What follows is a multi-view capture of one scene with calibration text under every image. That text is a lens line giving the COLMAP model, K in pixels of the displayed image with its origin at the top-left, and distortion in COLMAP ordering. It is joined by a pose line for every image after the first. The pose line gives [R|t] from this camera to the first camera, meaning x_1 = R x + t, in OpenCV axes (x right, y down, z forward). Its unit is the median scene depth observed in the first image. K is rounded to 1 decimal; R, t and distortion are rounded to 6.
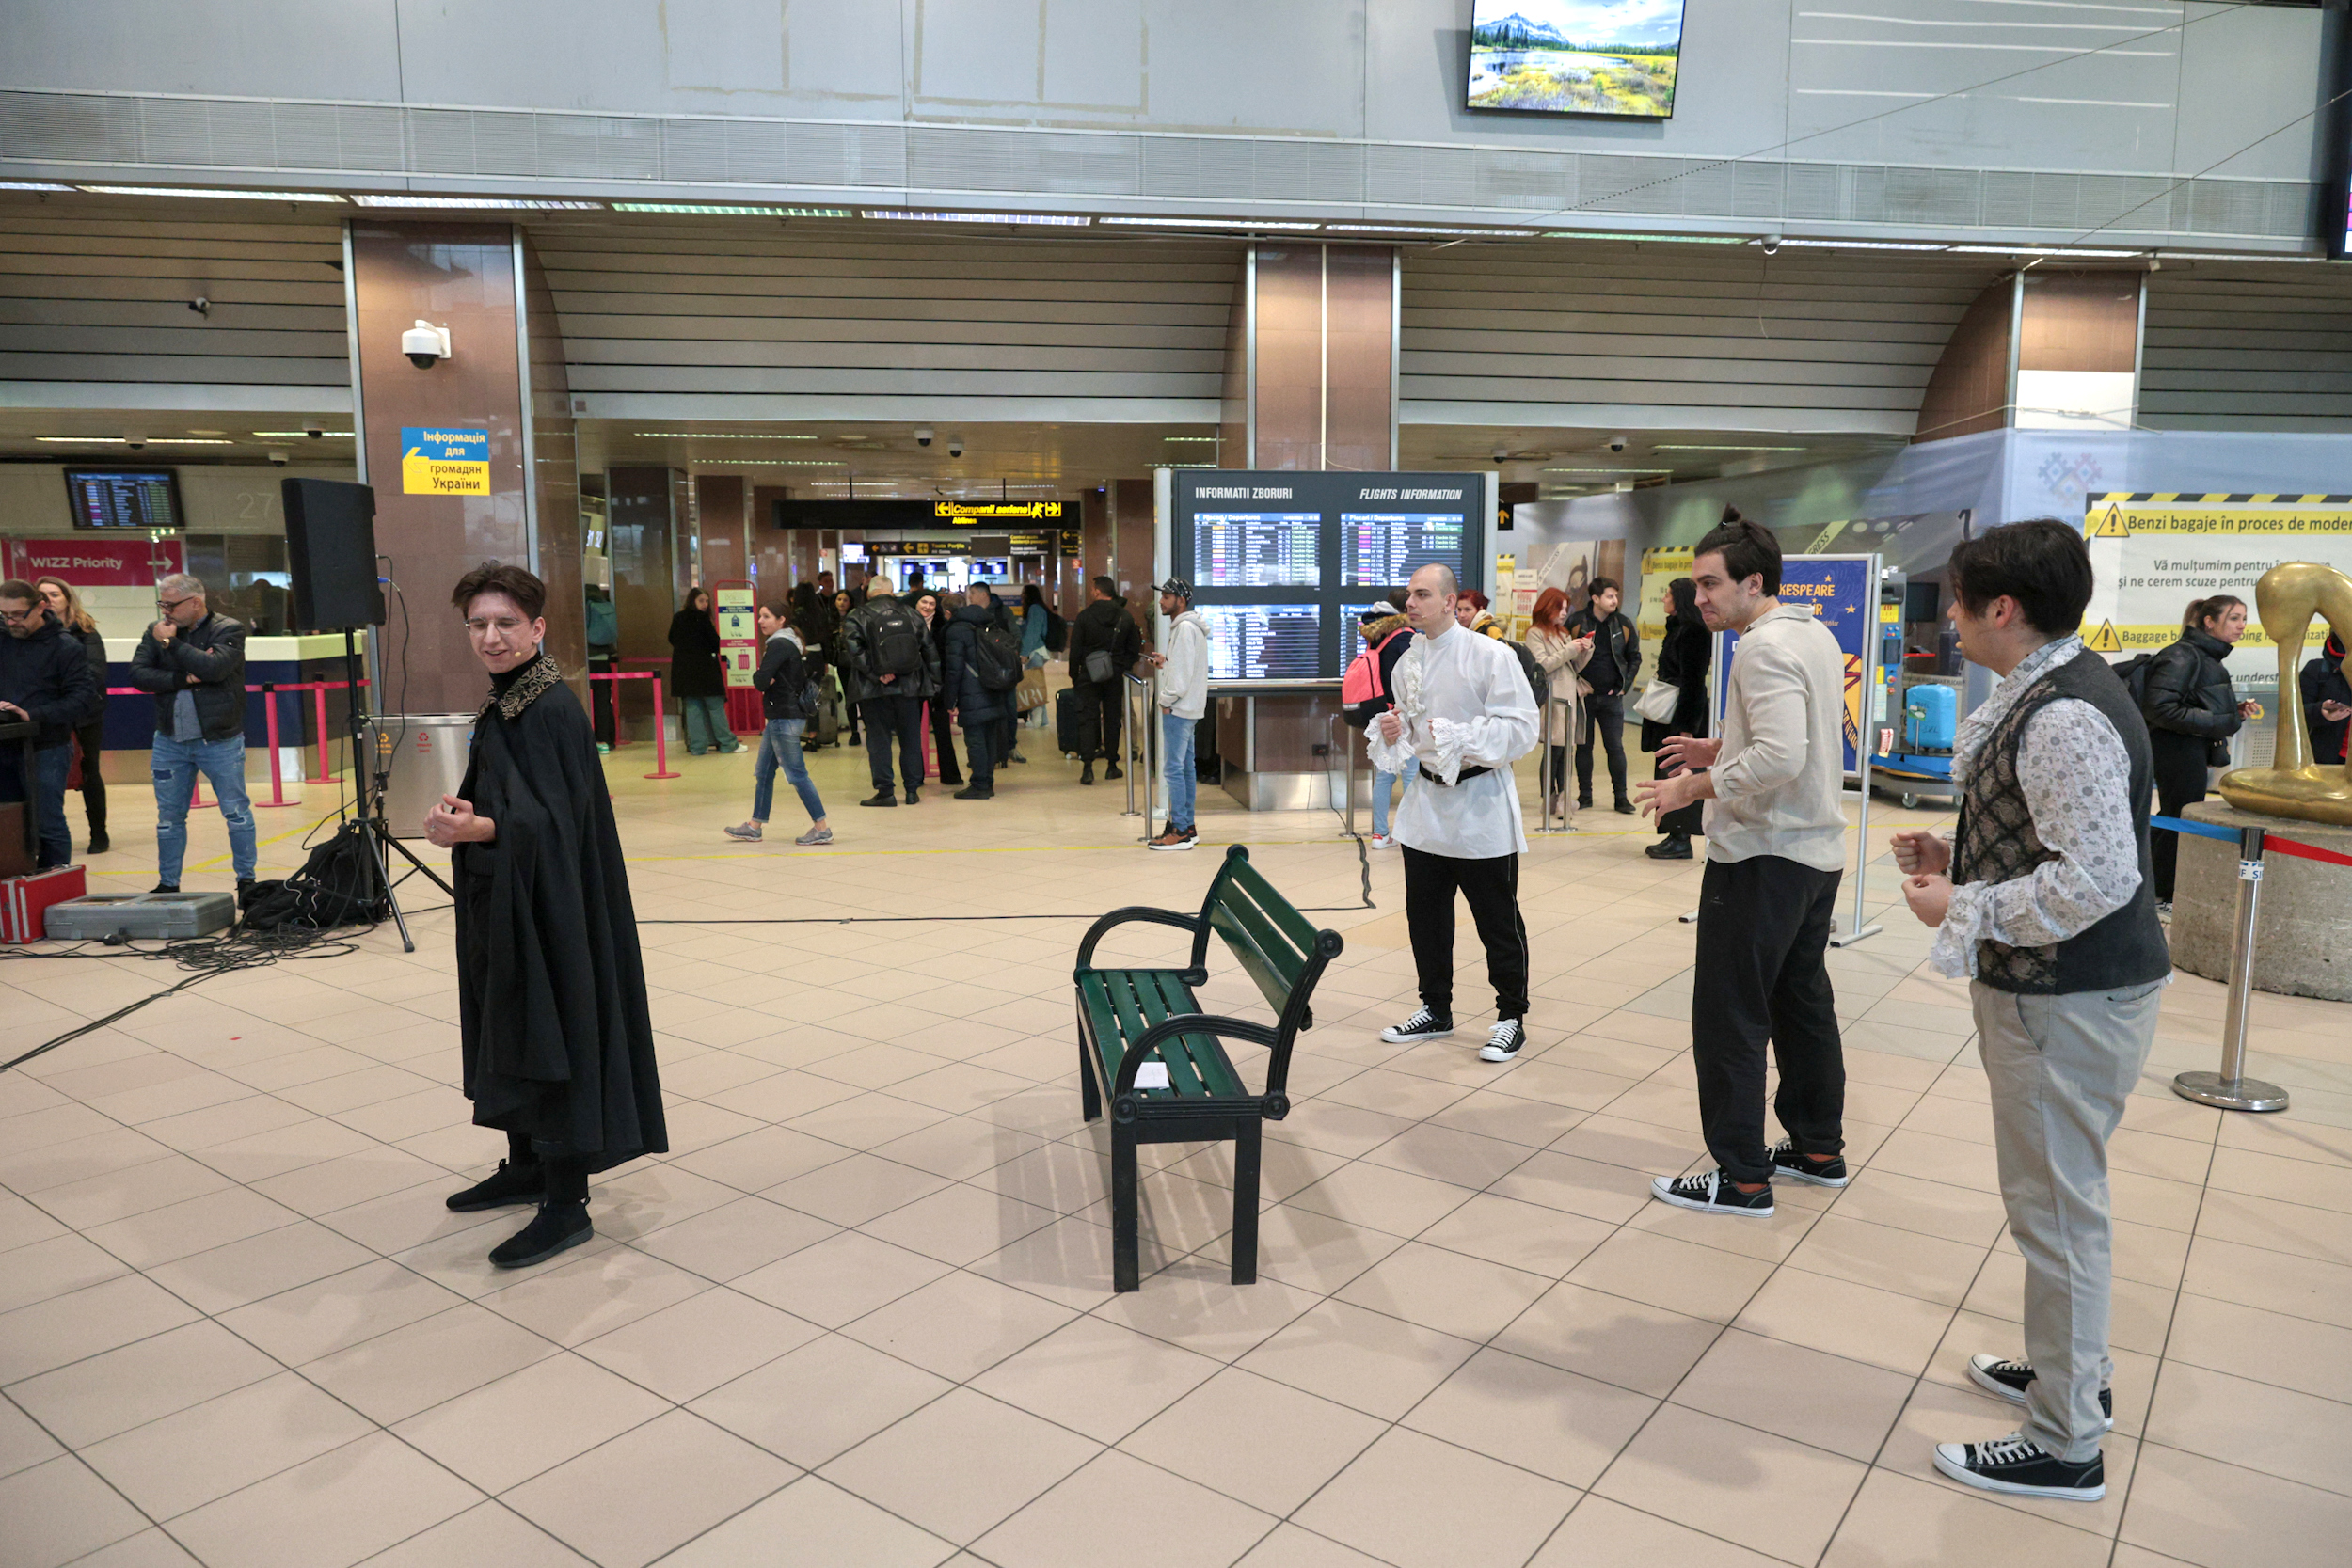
lens RADIAL K [[1538.7, 0, 1214.0], [0, 1538.7, 784.1], [0, 0, 1]] dist [-0.000858, 0.002697]
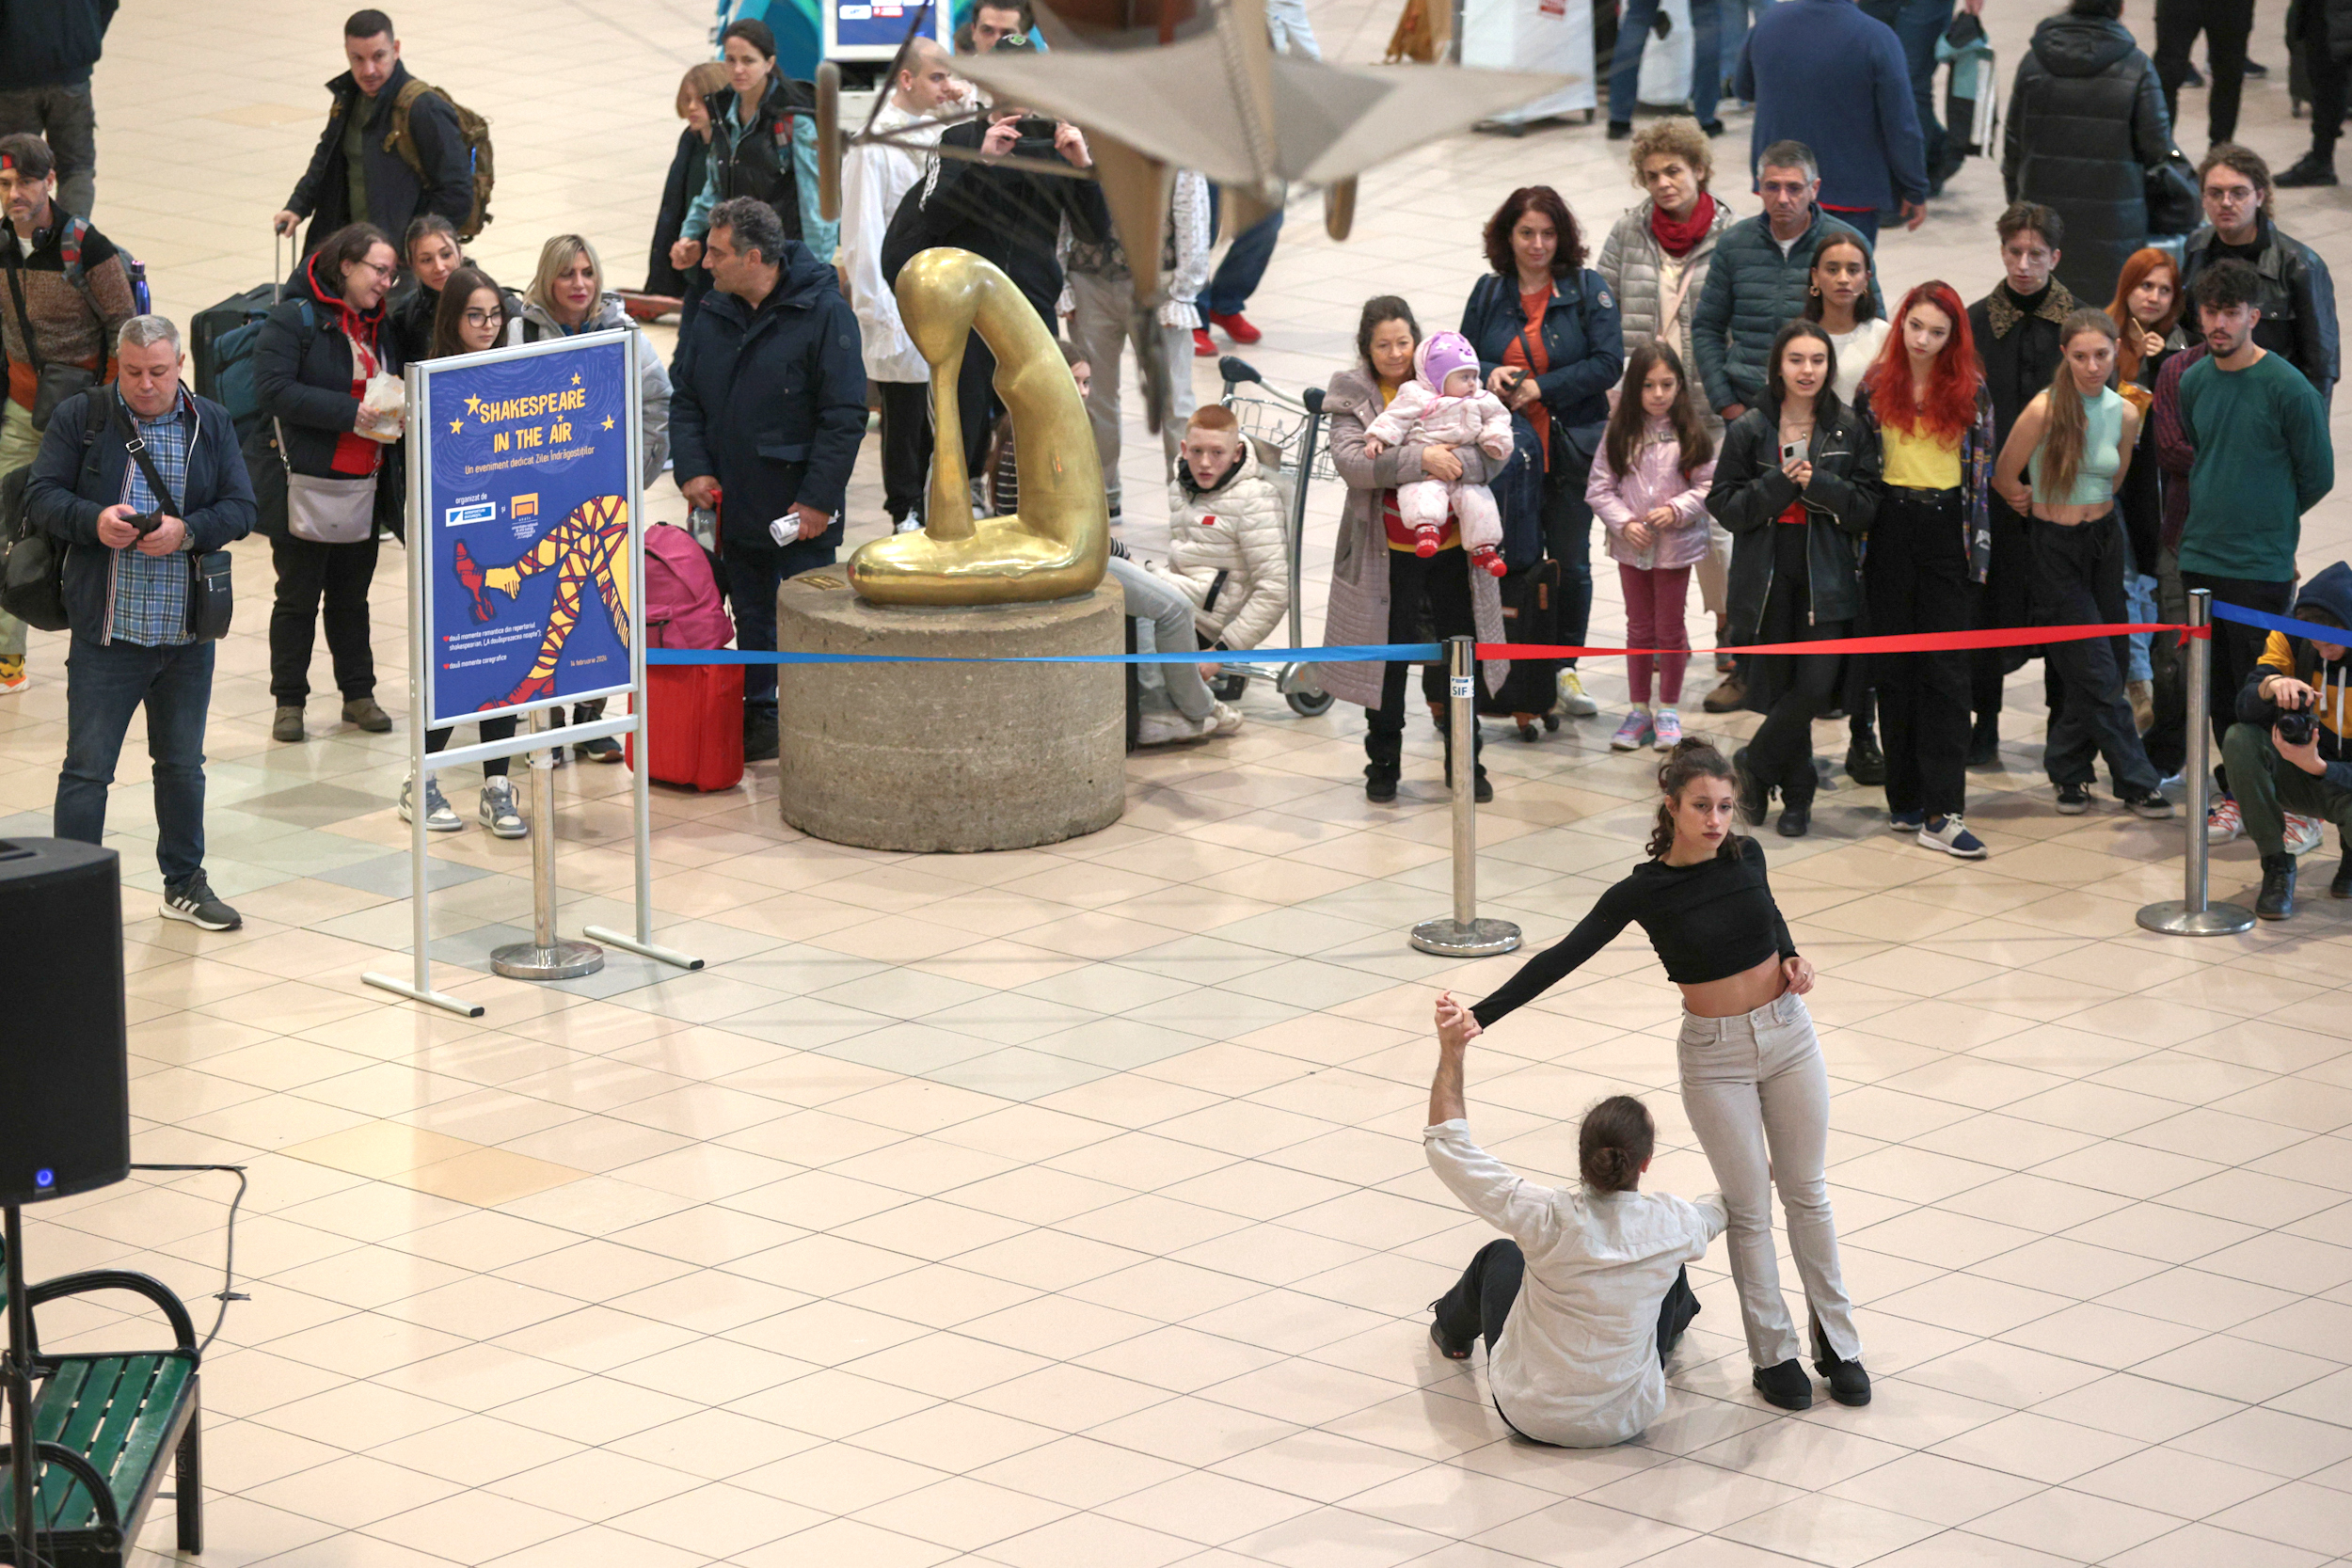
lens RADIAL K [[9264.0, 0, 1183.5], [0, 9264.0, 793.2], [0, 0, 1]] dist [0.086101, 0.000000]
pose [[0.097754, -0.245265, 0.964515, -1.965614], [0.130281, 0.963970, 0.231922, -0.499303], [-0.986646, 0.102987, 0.126185, 0.215020]]
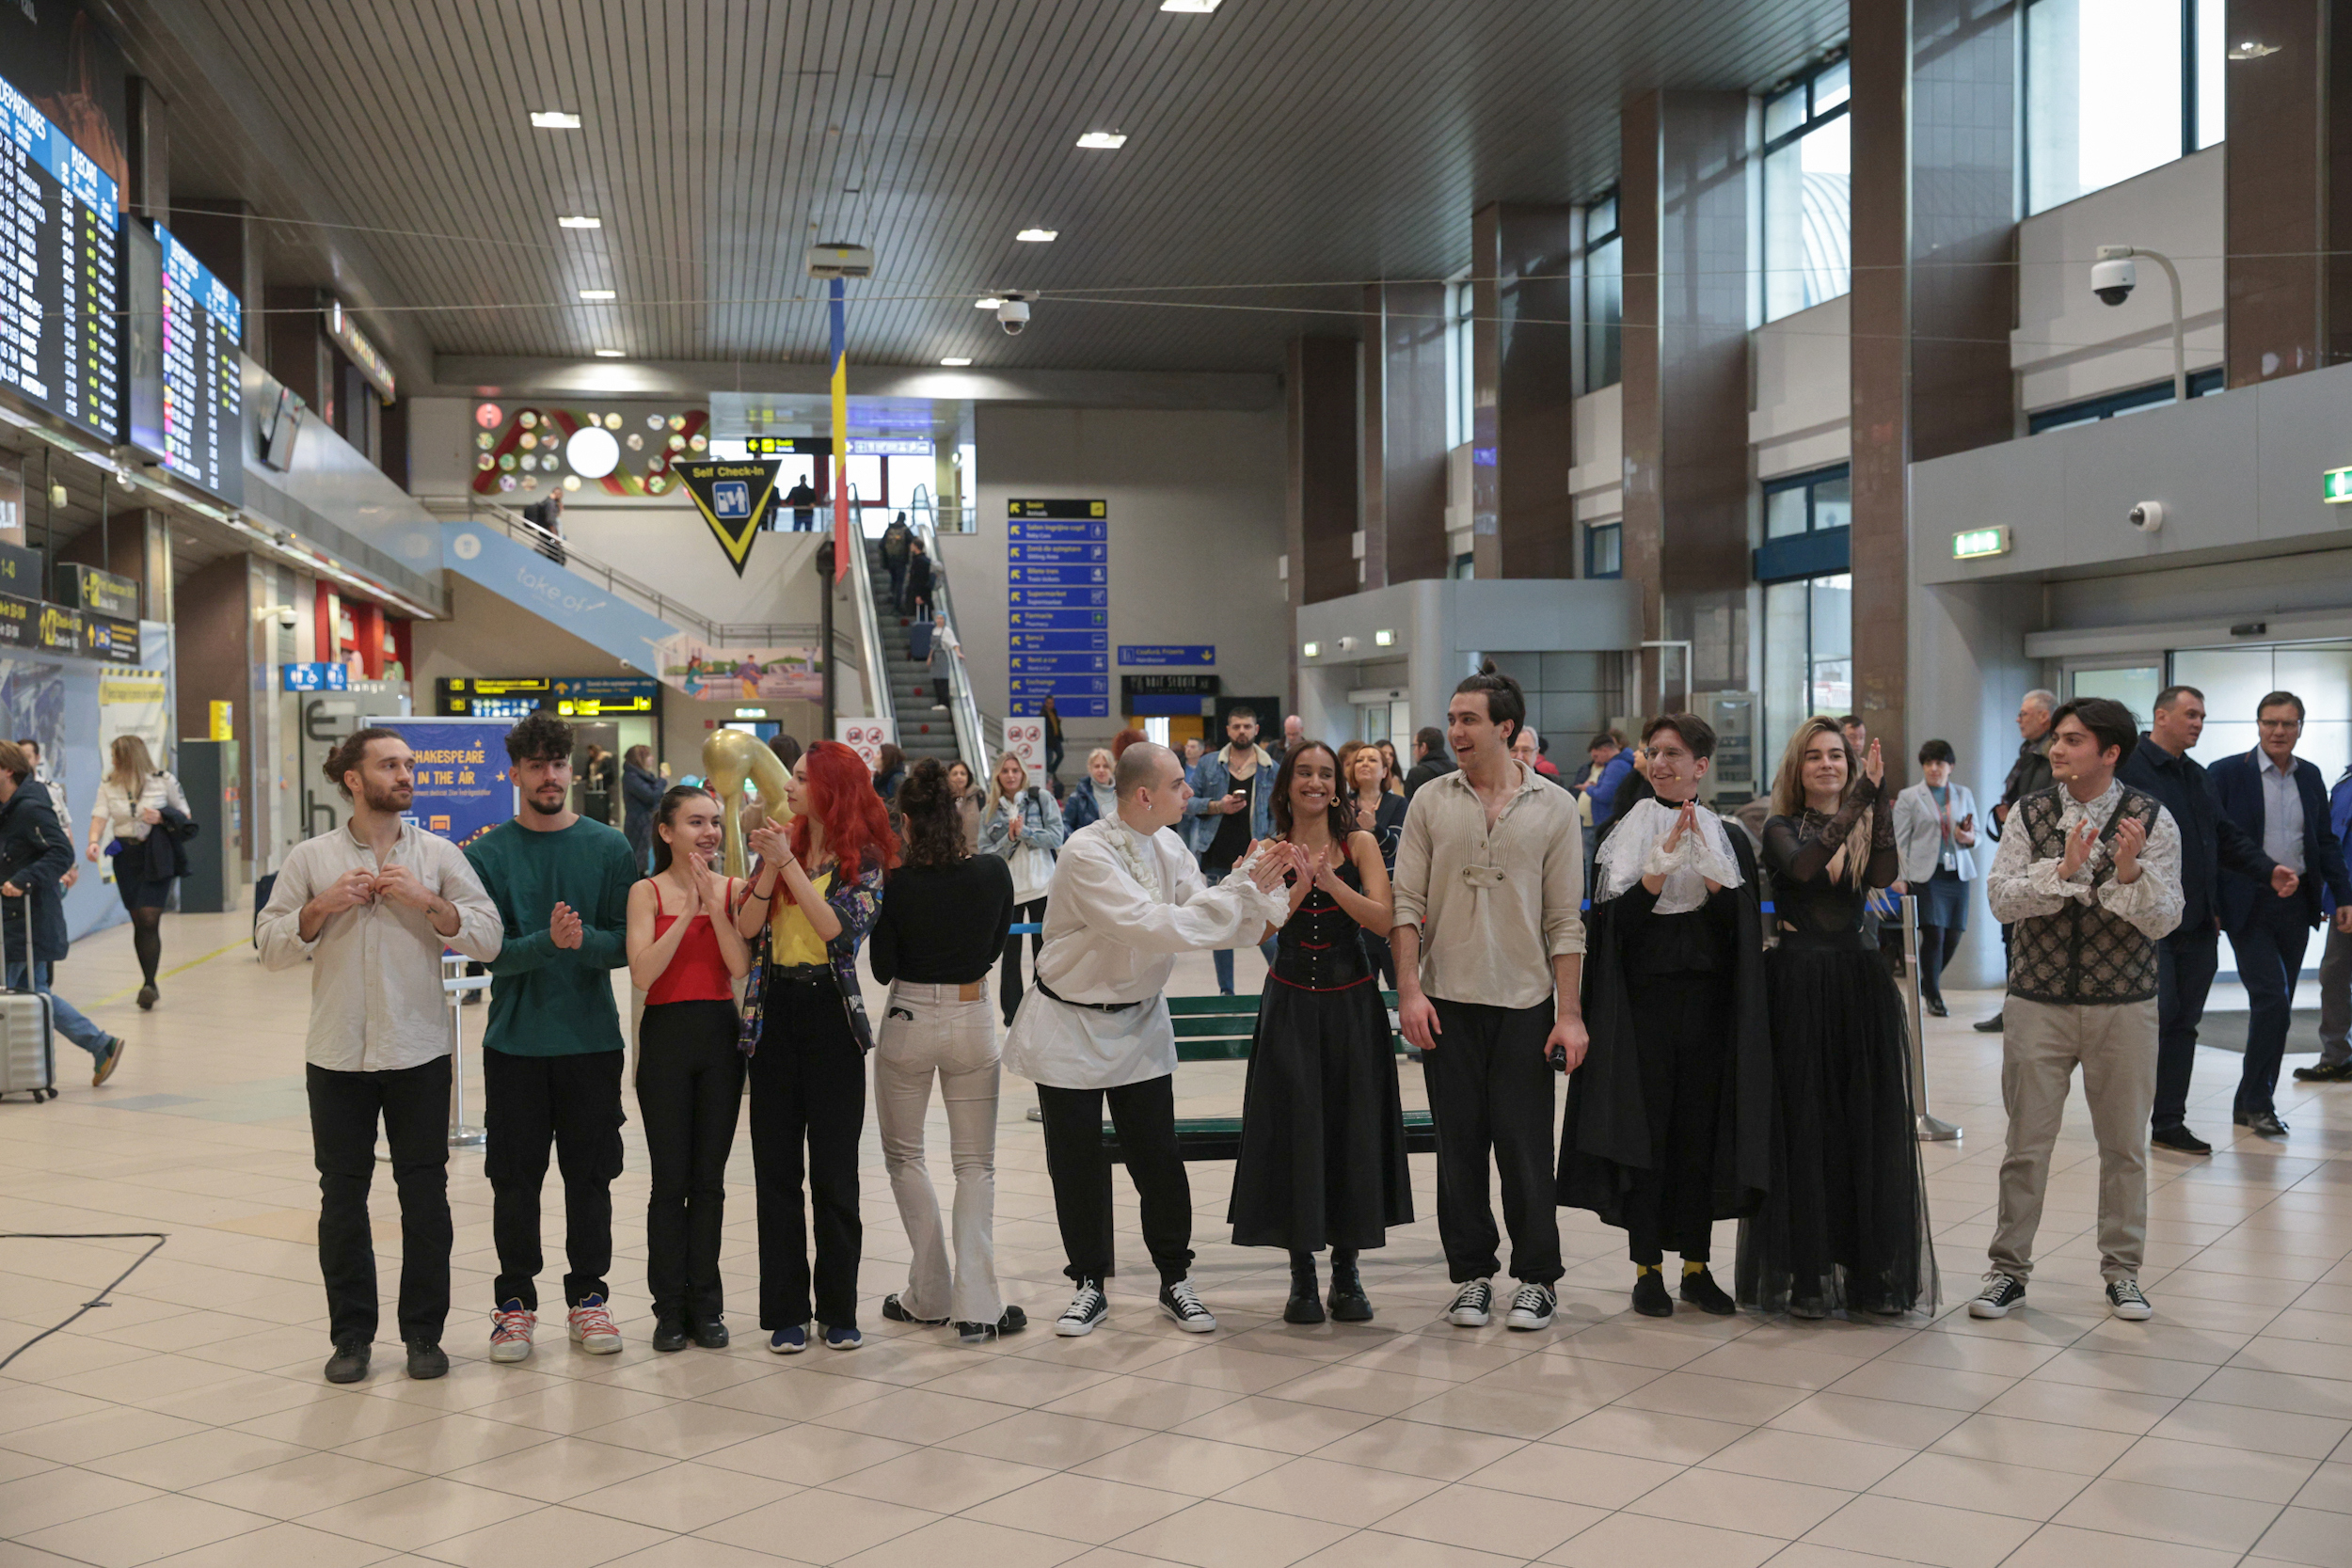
lens RADIAL K [[2547.5, 0, 1181.0], [0, 2547.5, 790.3], [0, 0, 1]] dist [0.020326, 0.000000]
pose [[-0.027734, -0.018883, 0.999437, -0.714463], [0.135173, 0.990567, 0.022466, -0.054184], [-0.990434, 0.135720, -0.024920, 0.405481]]
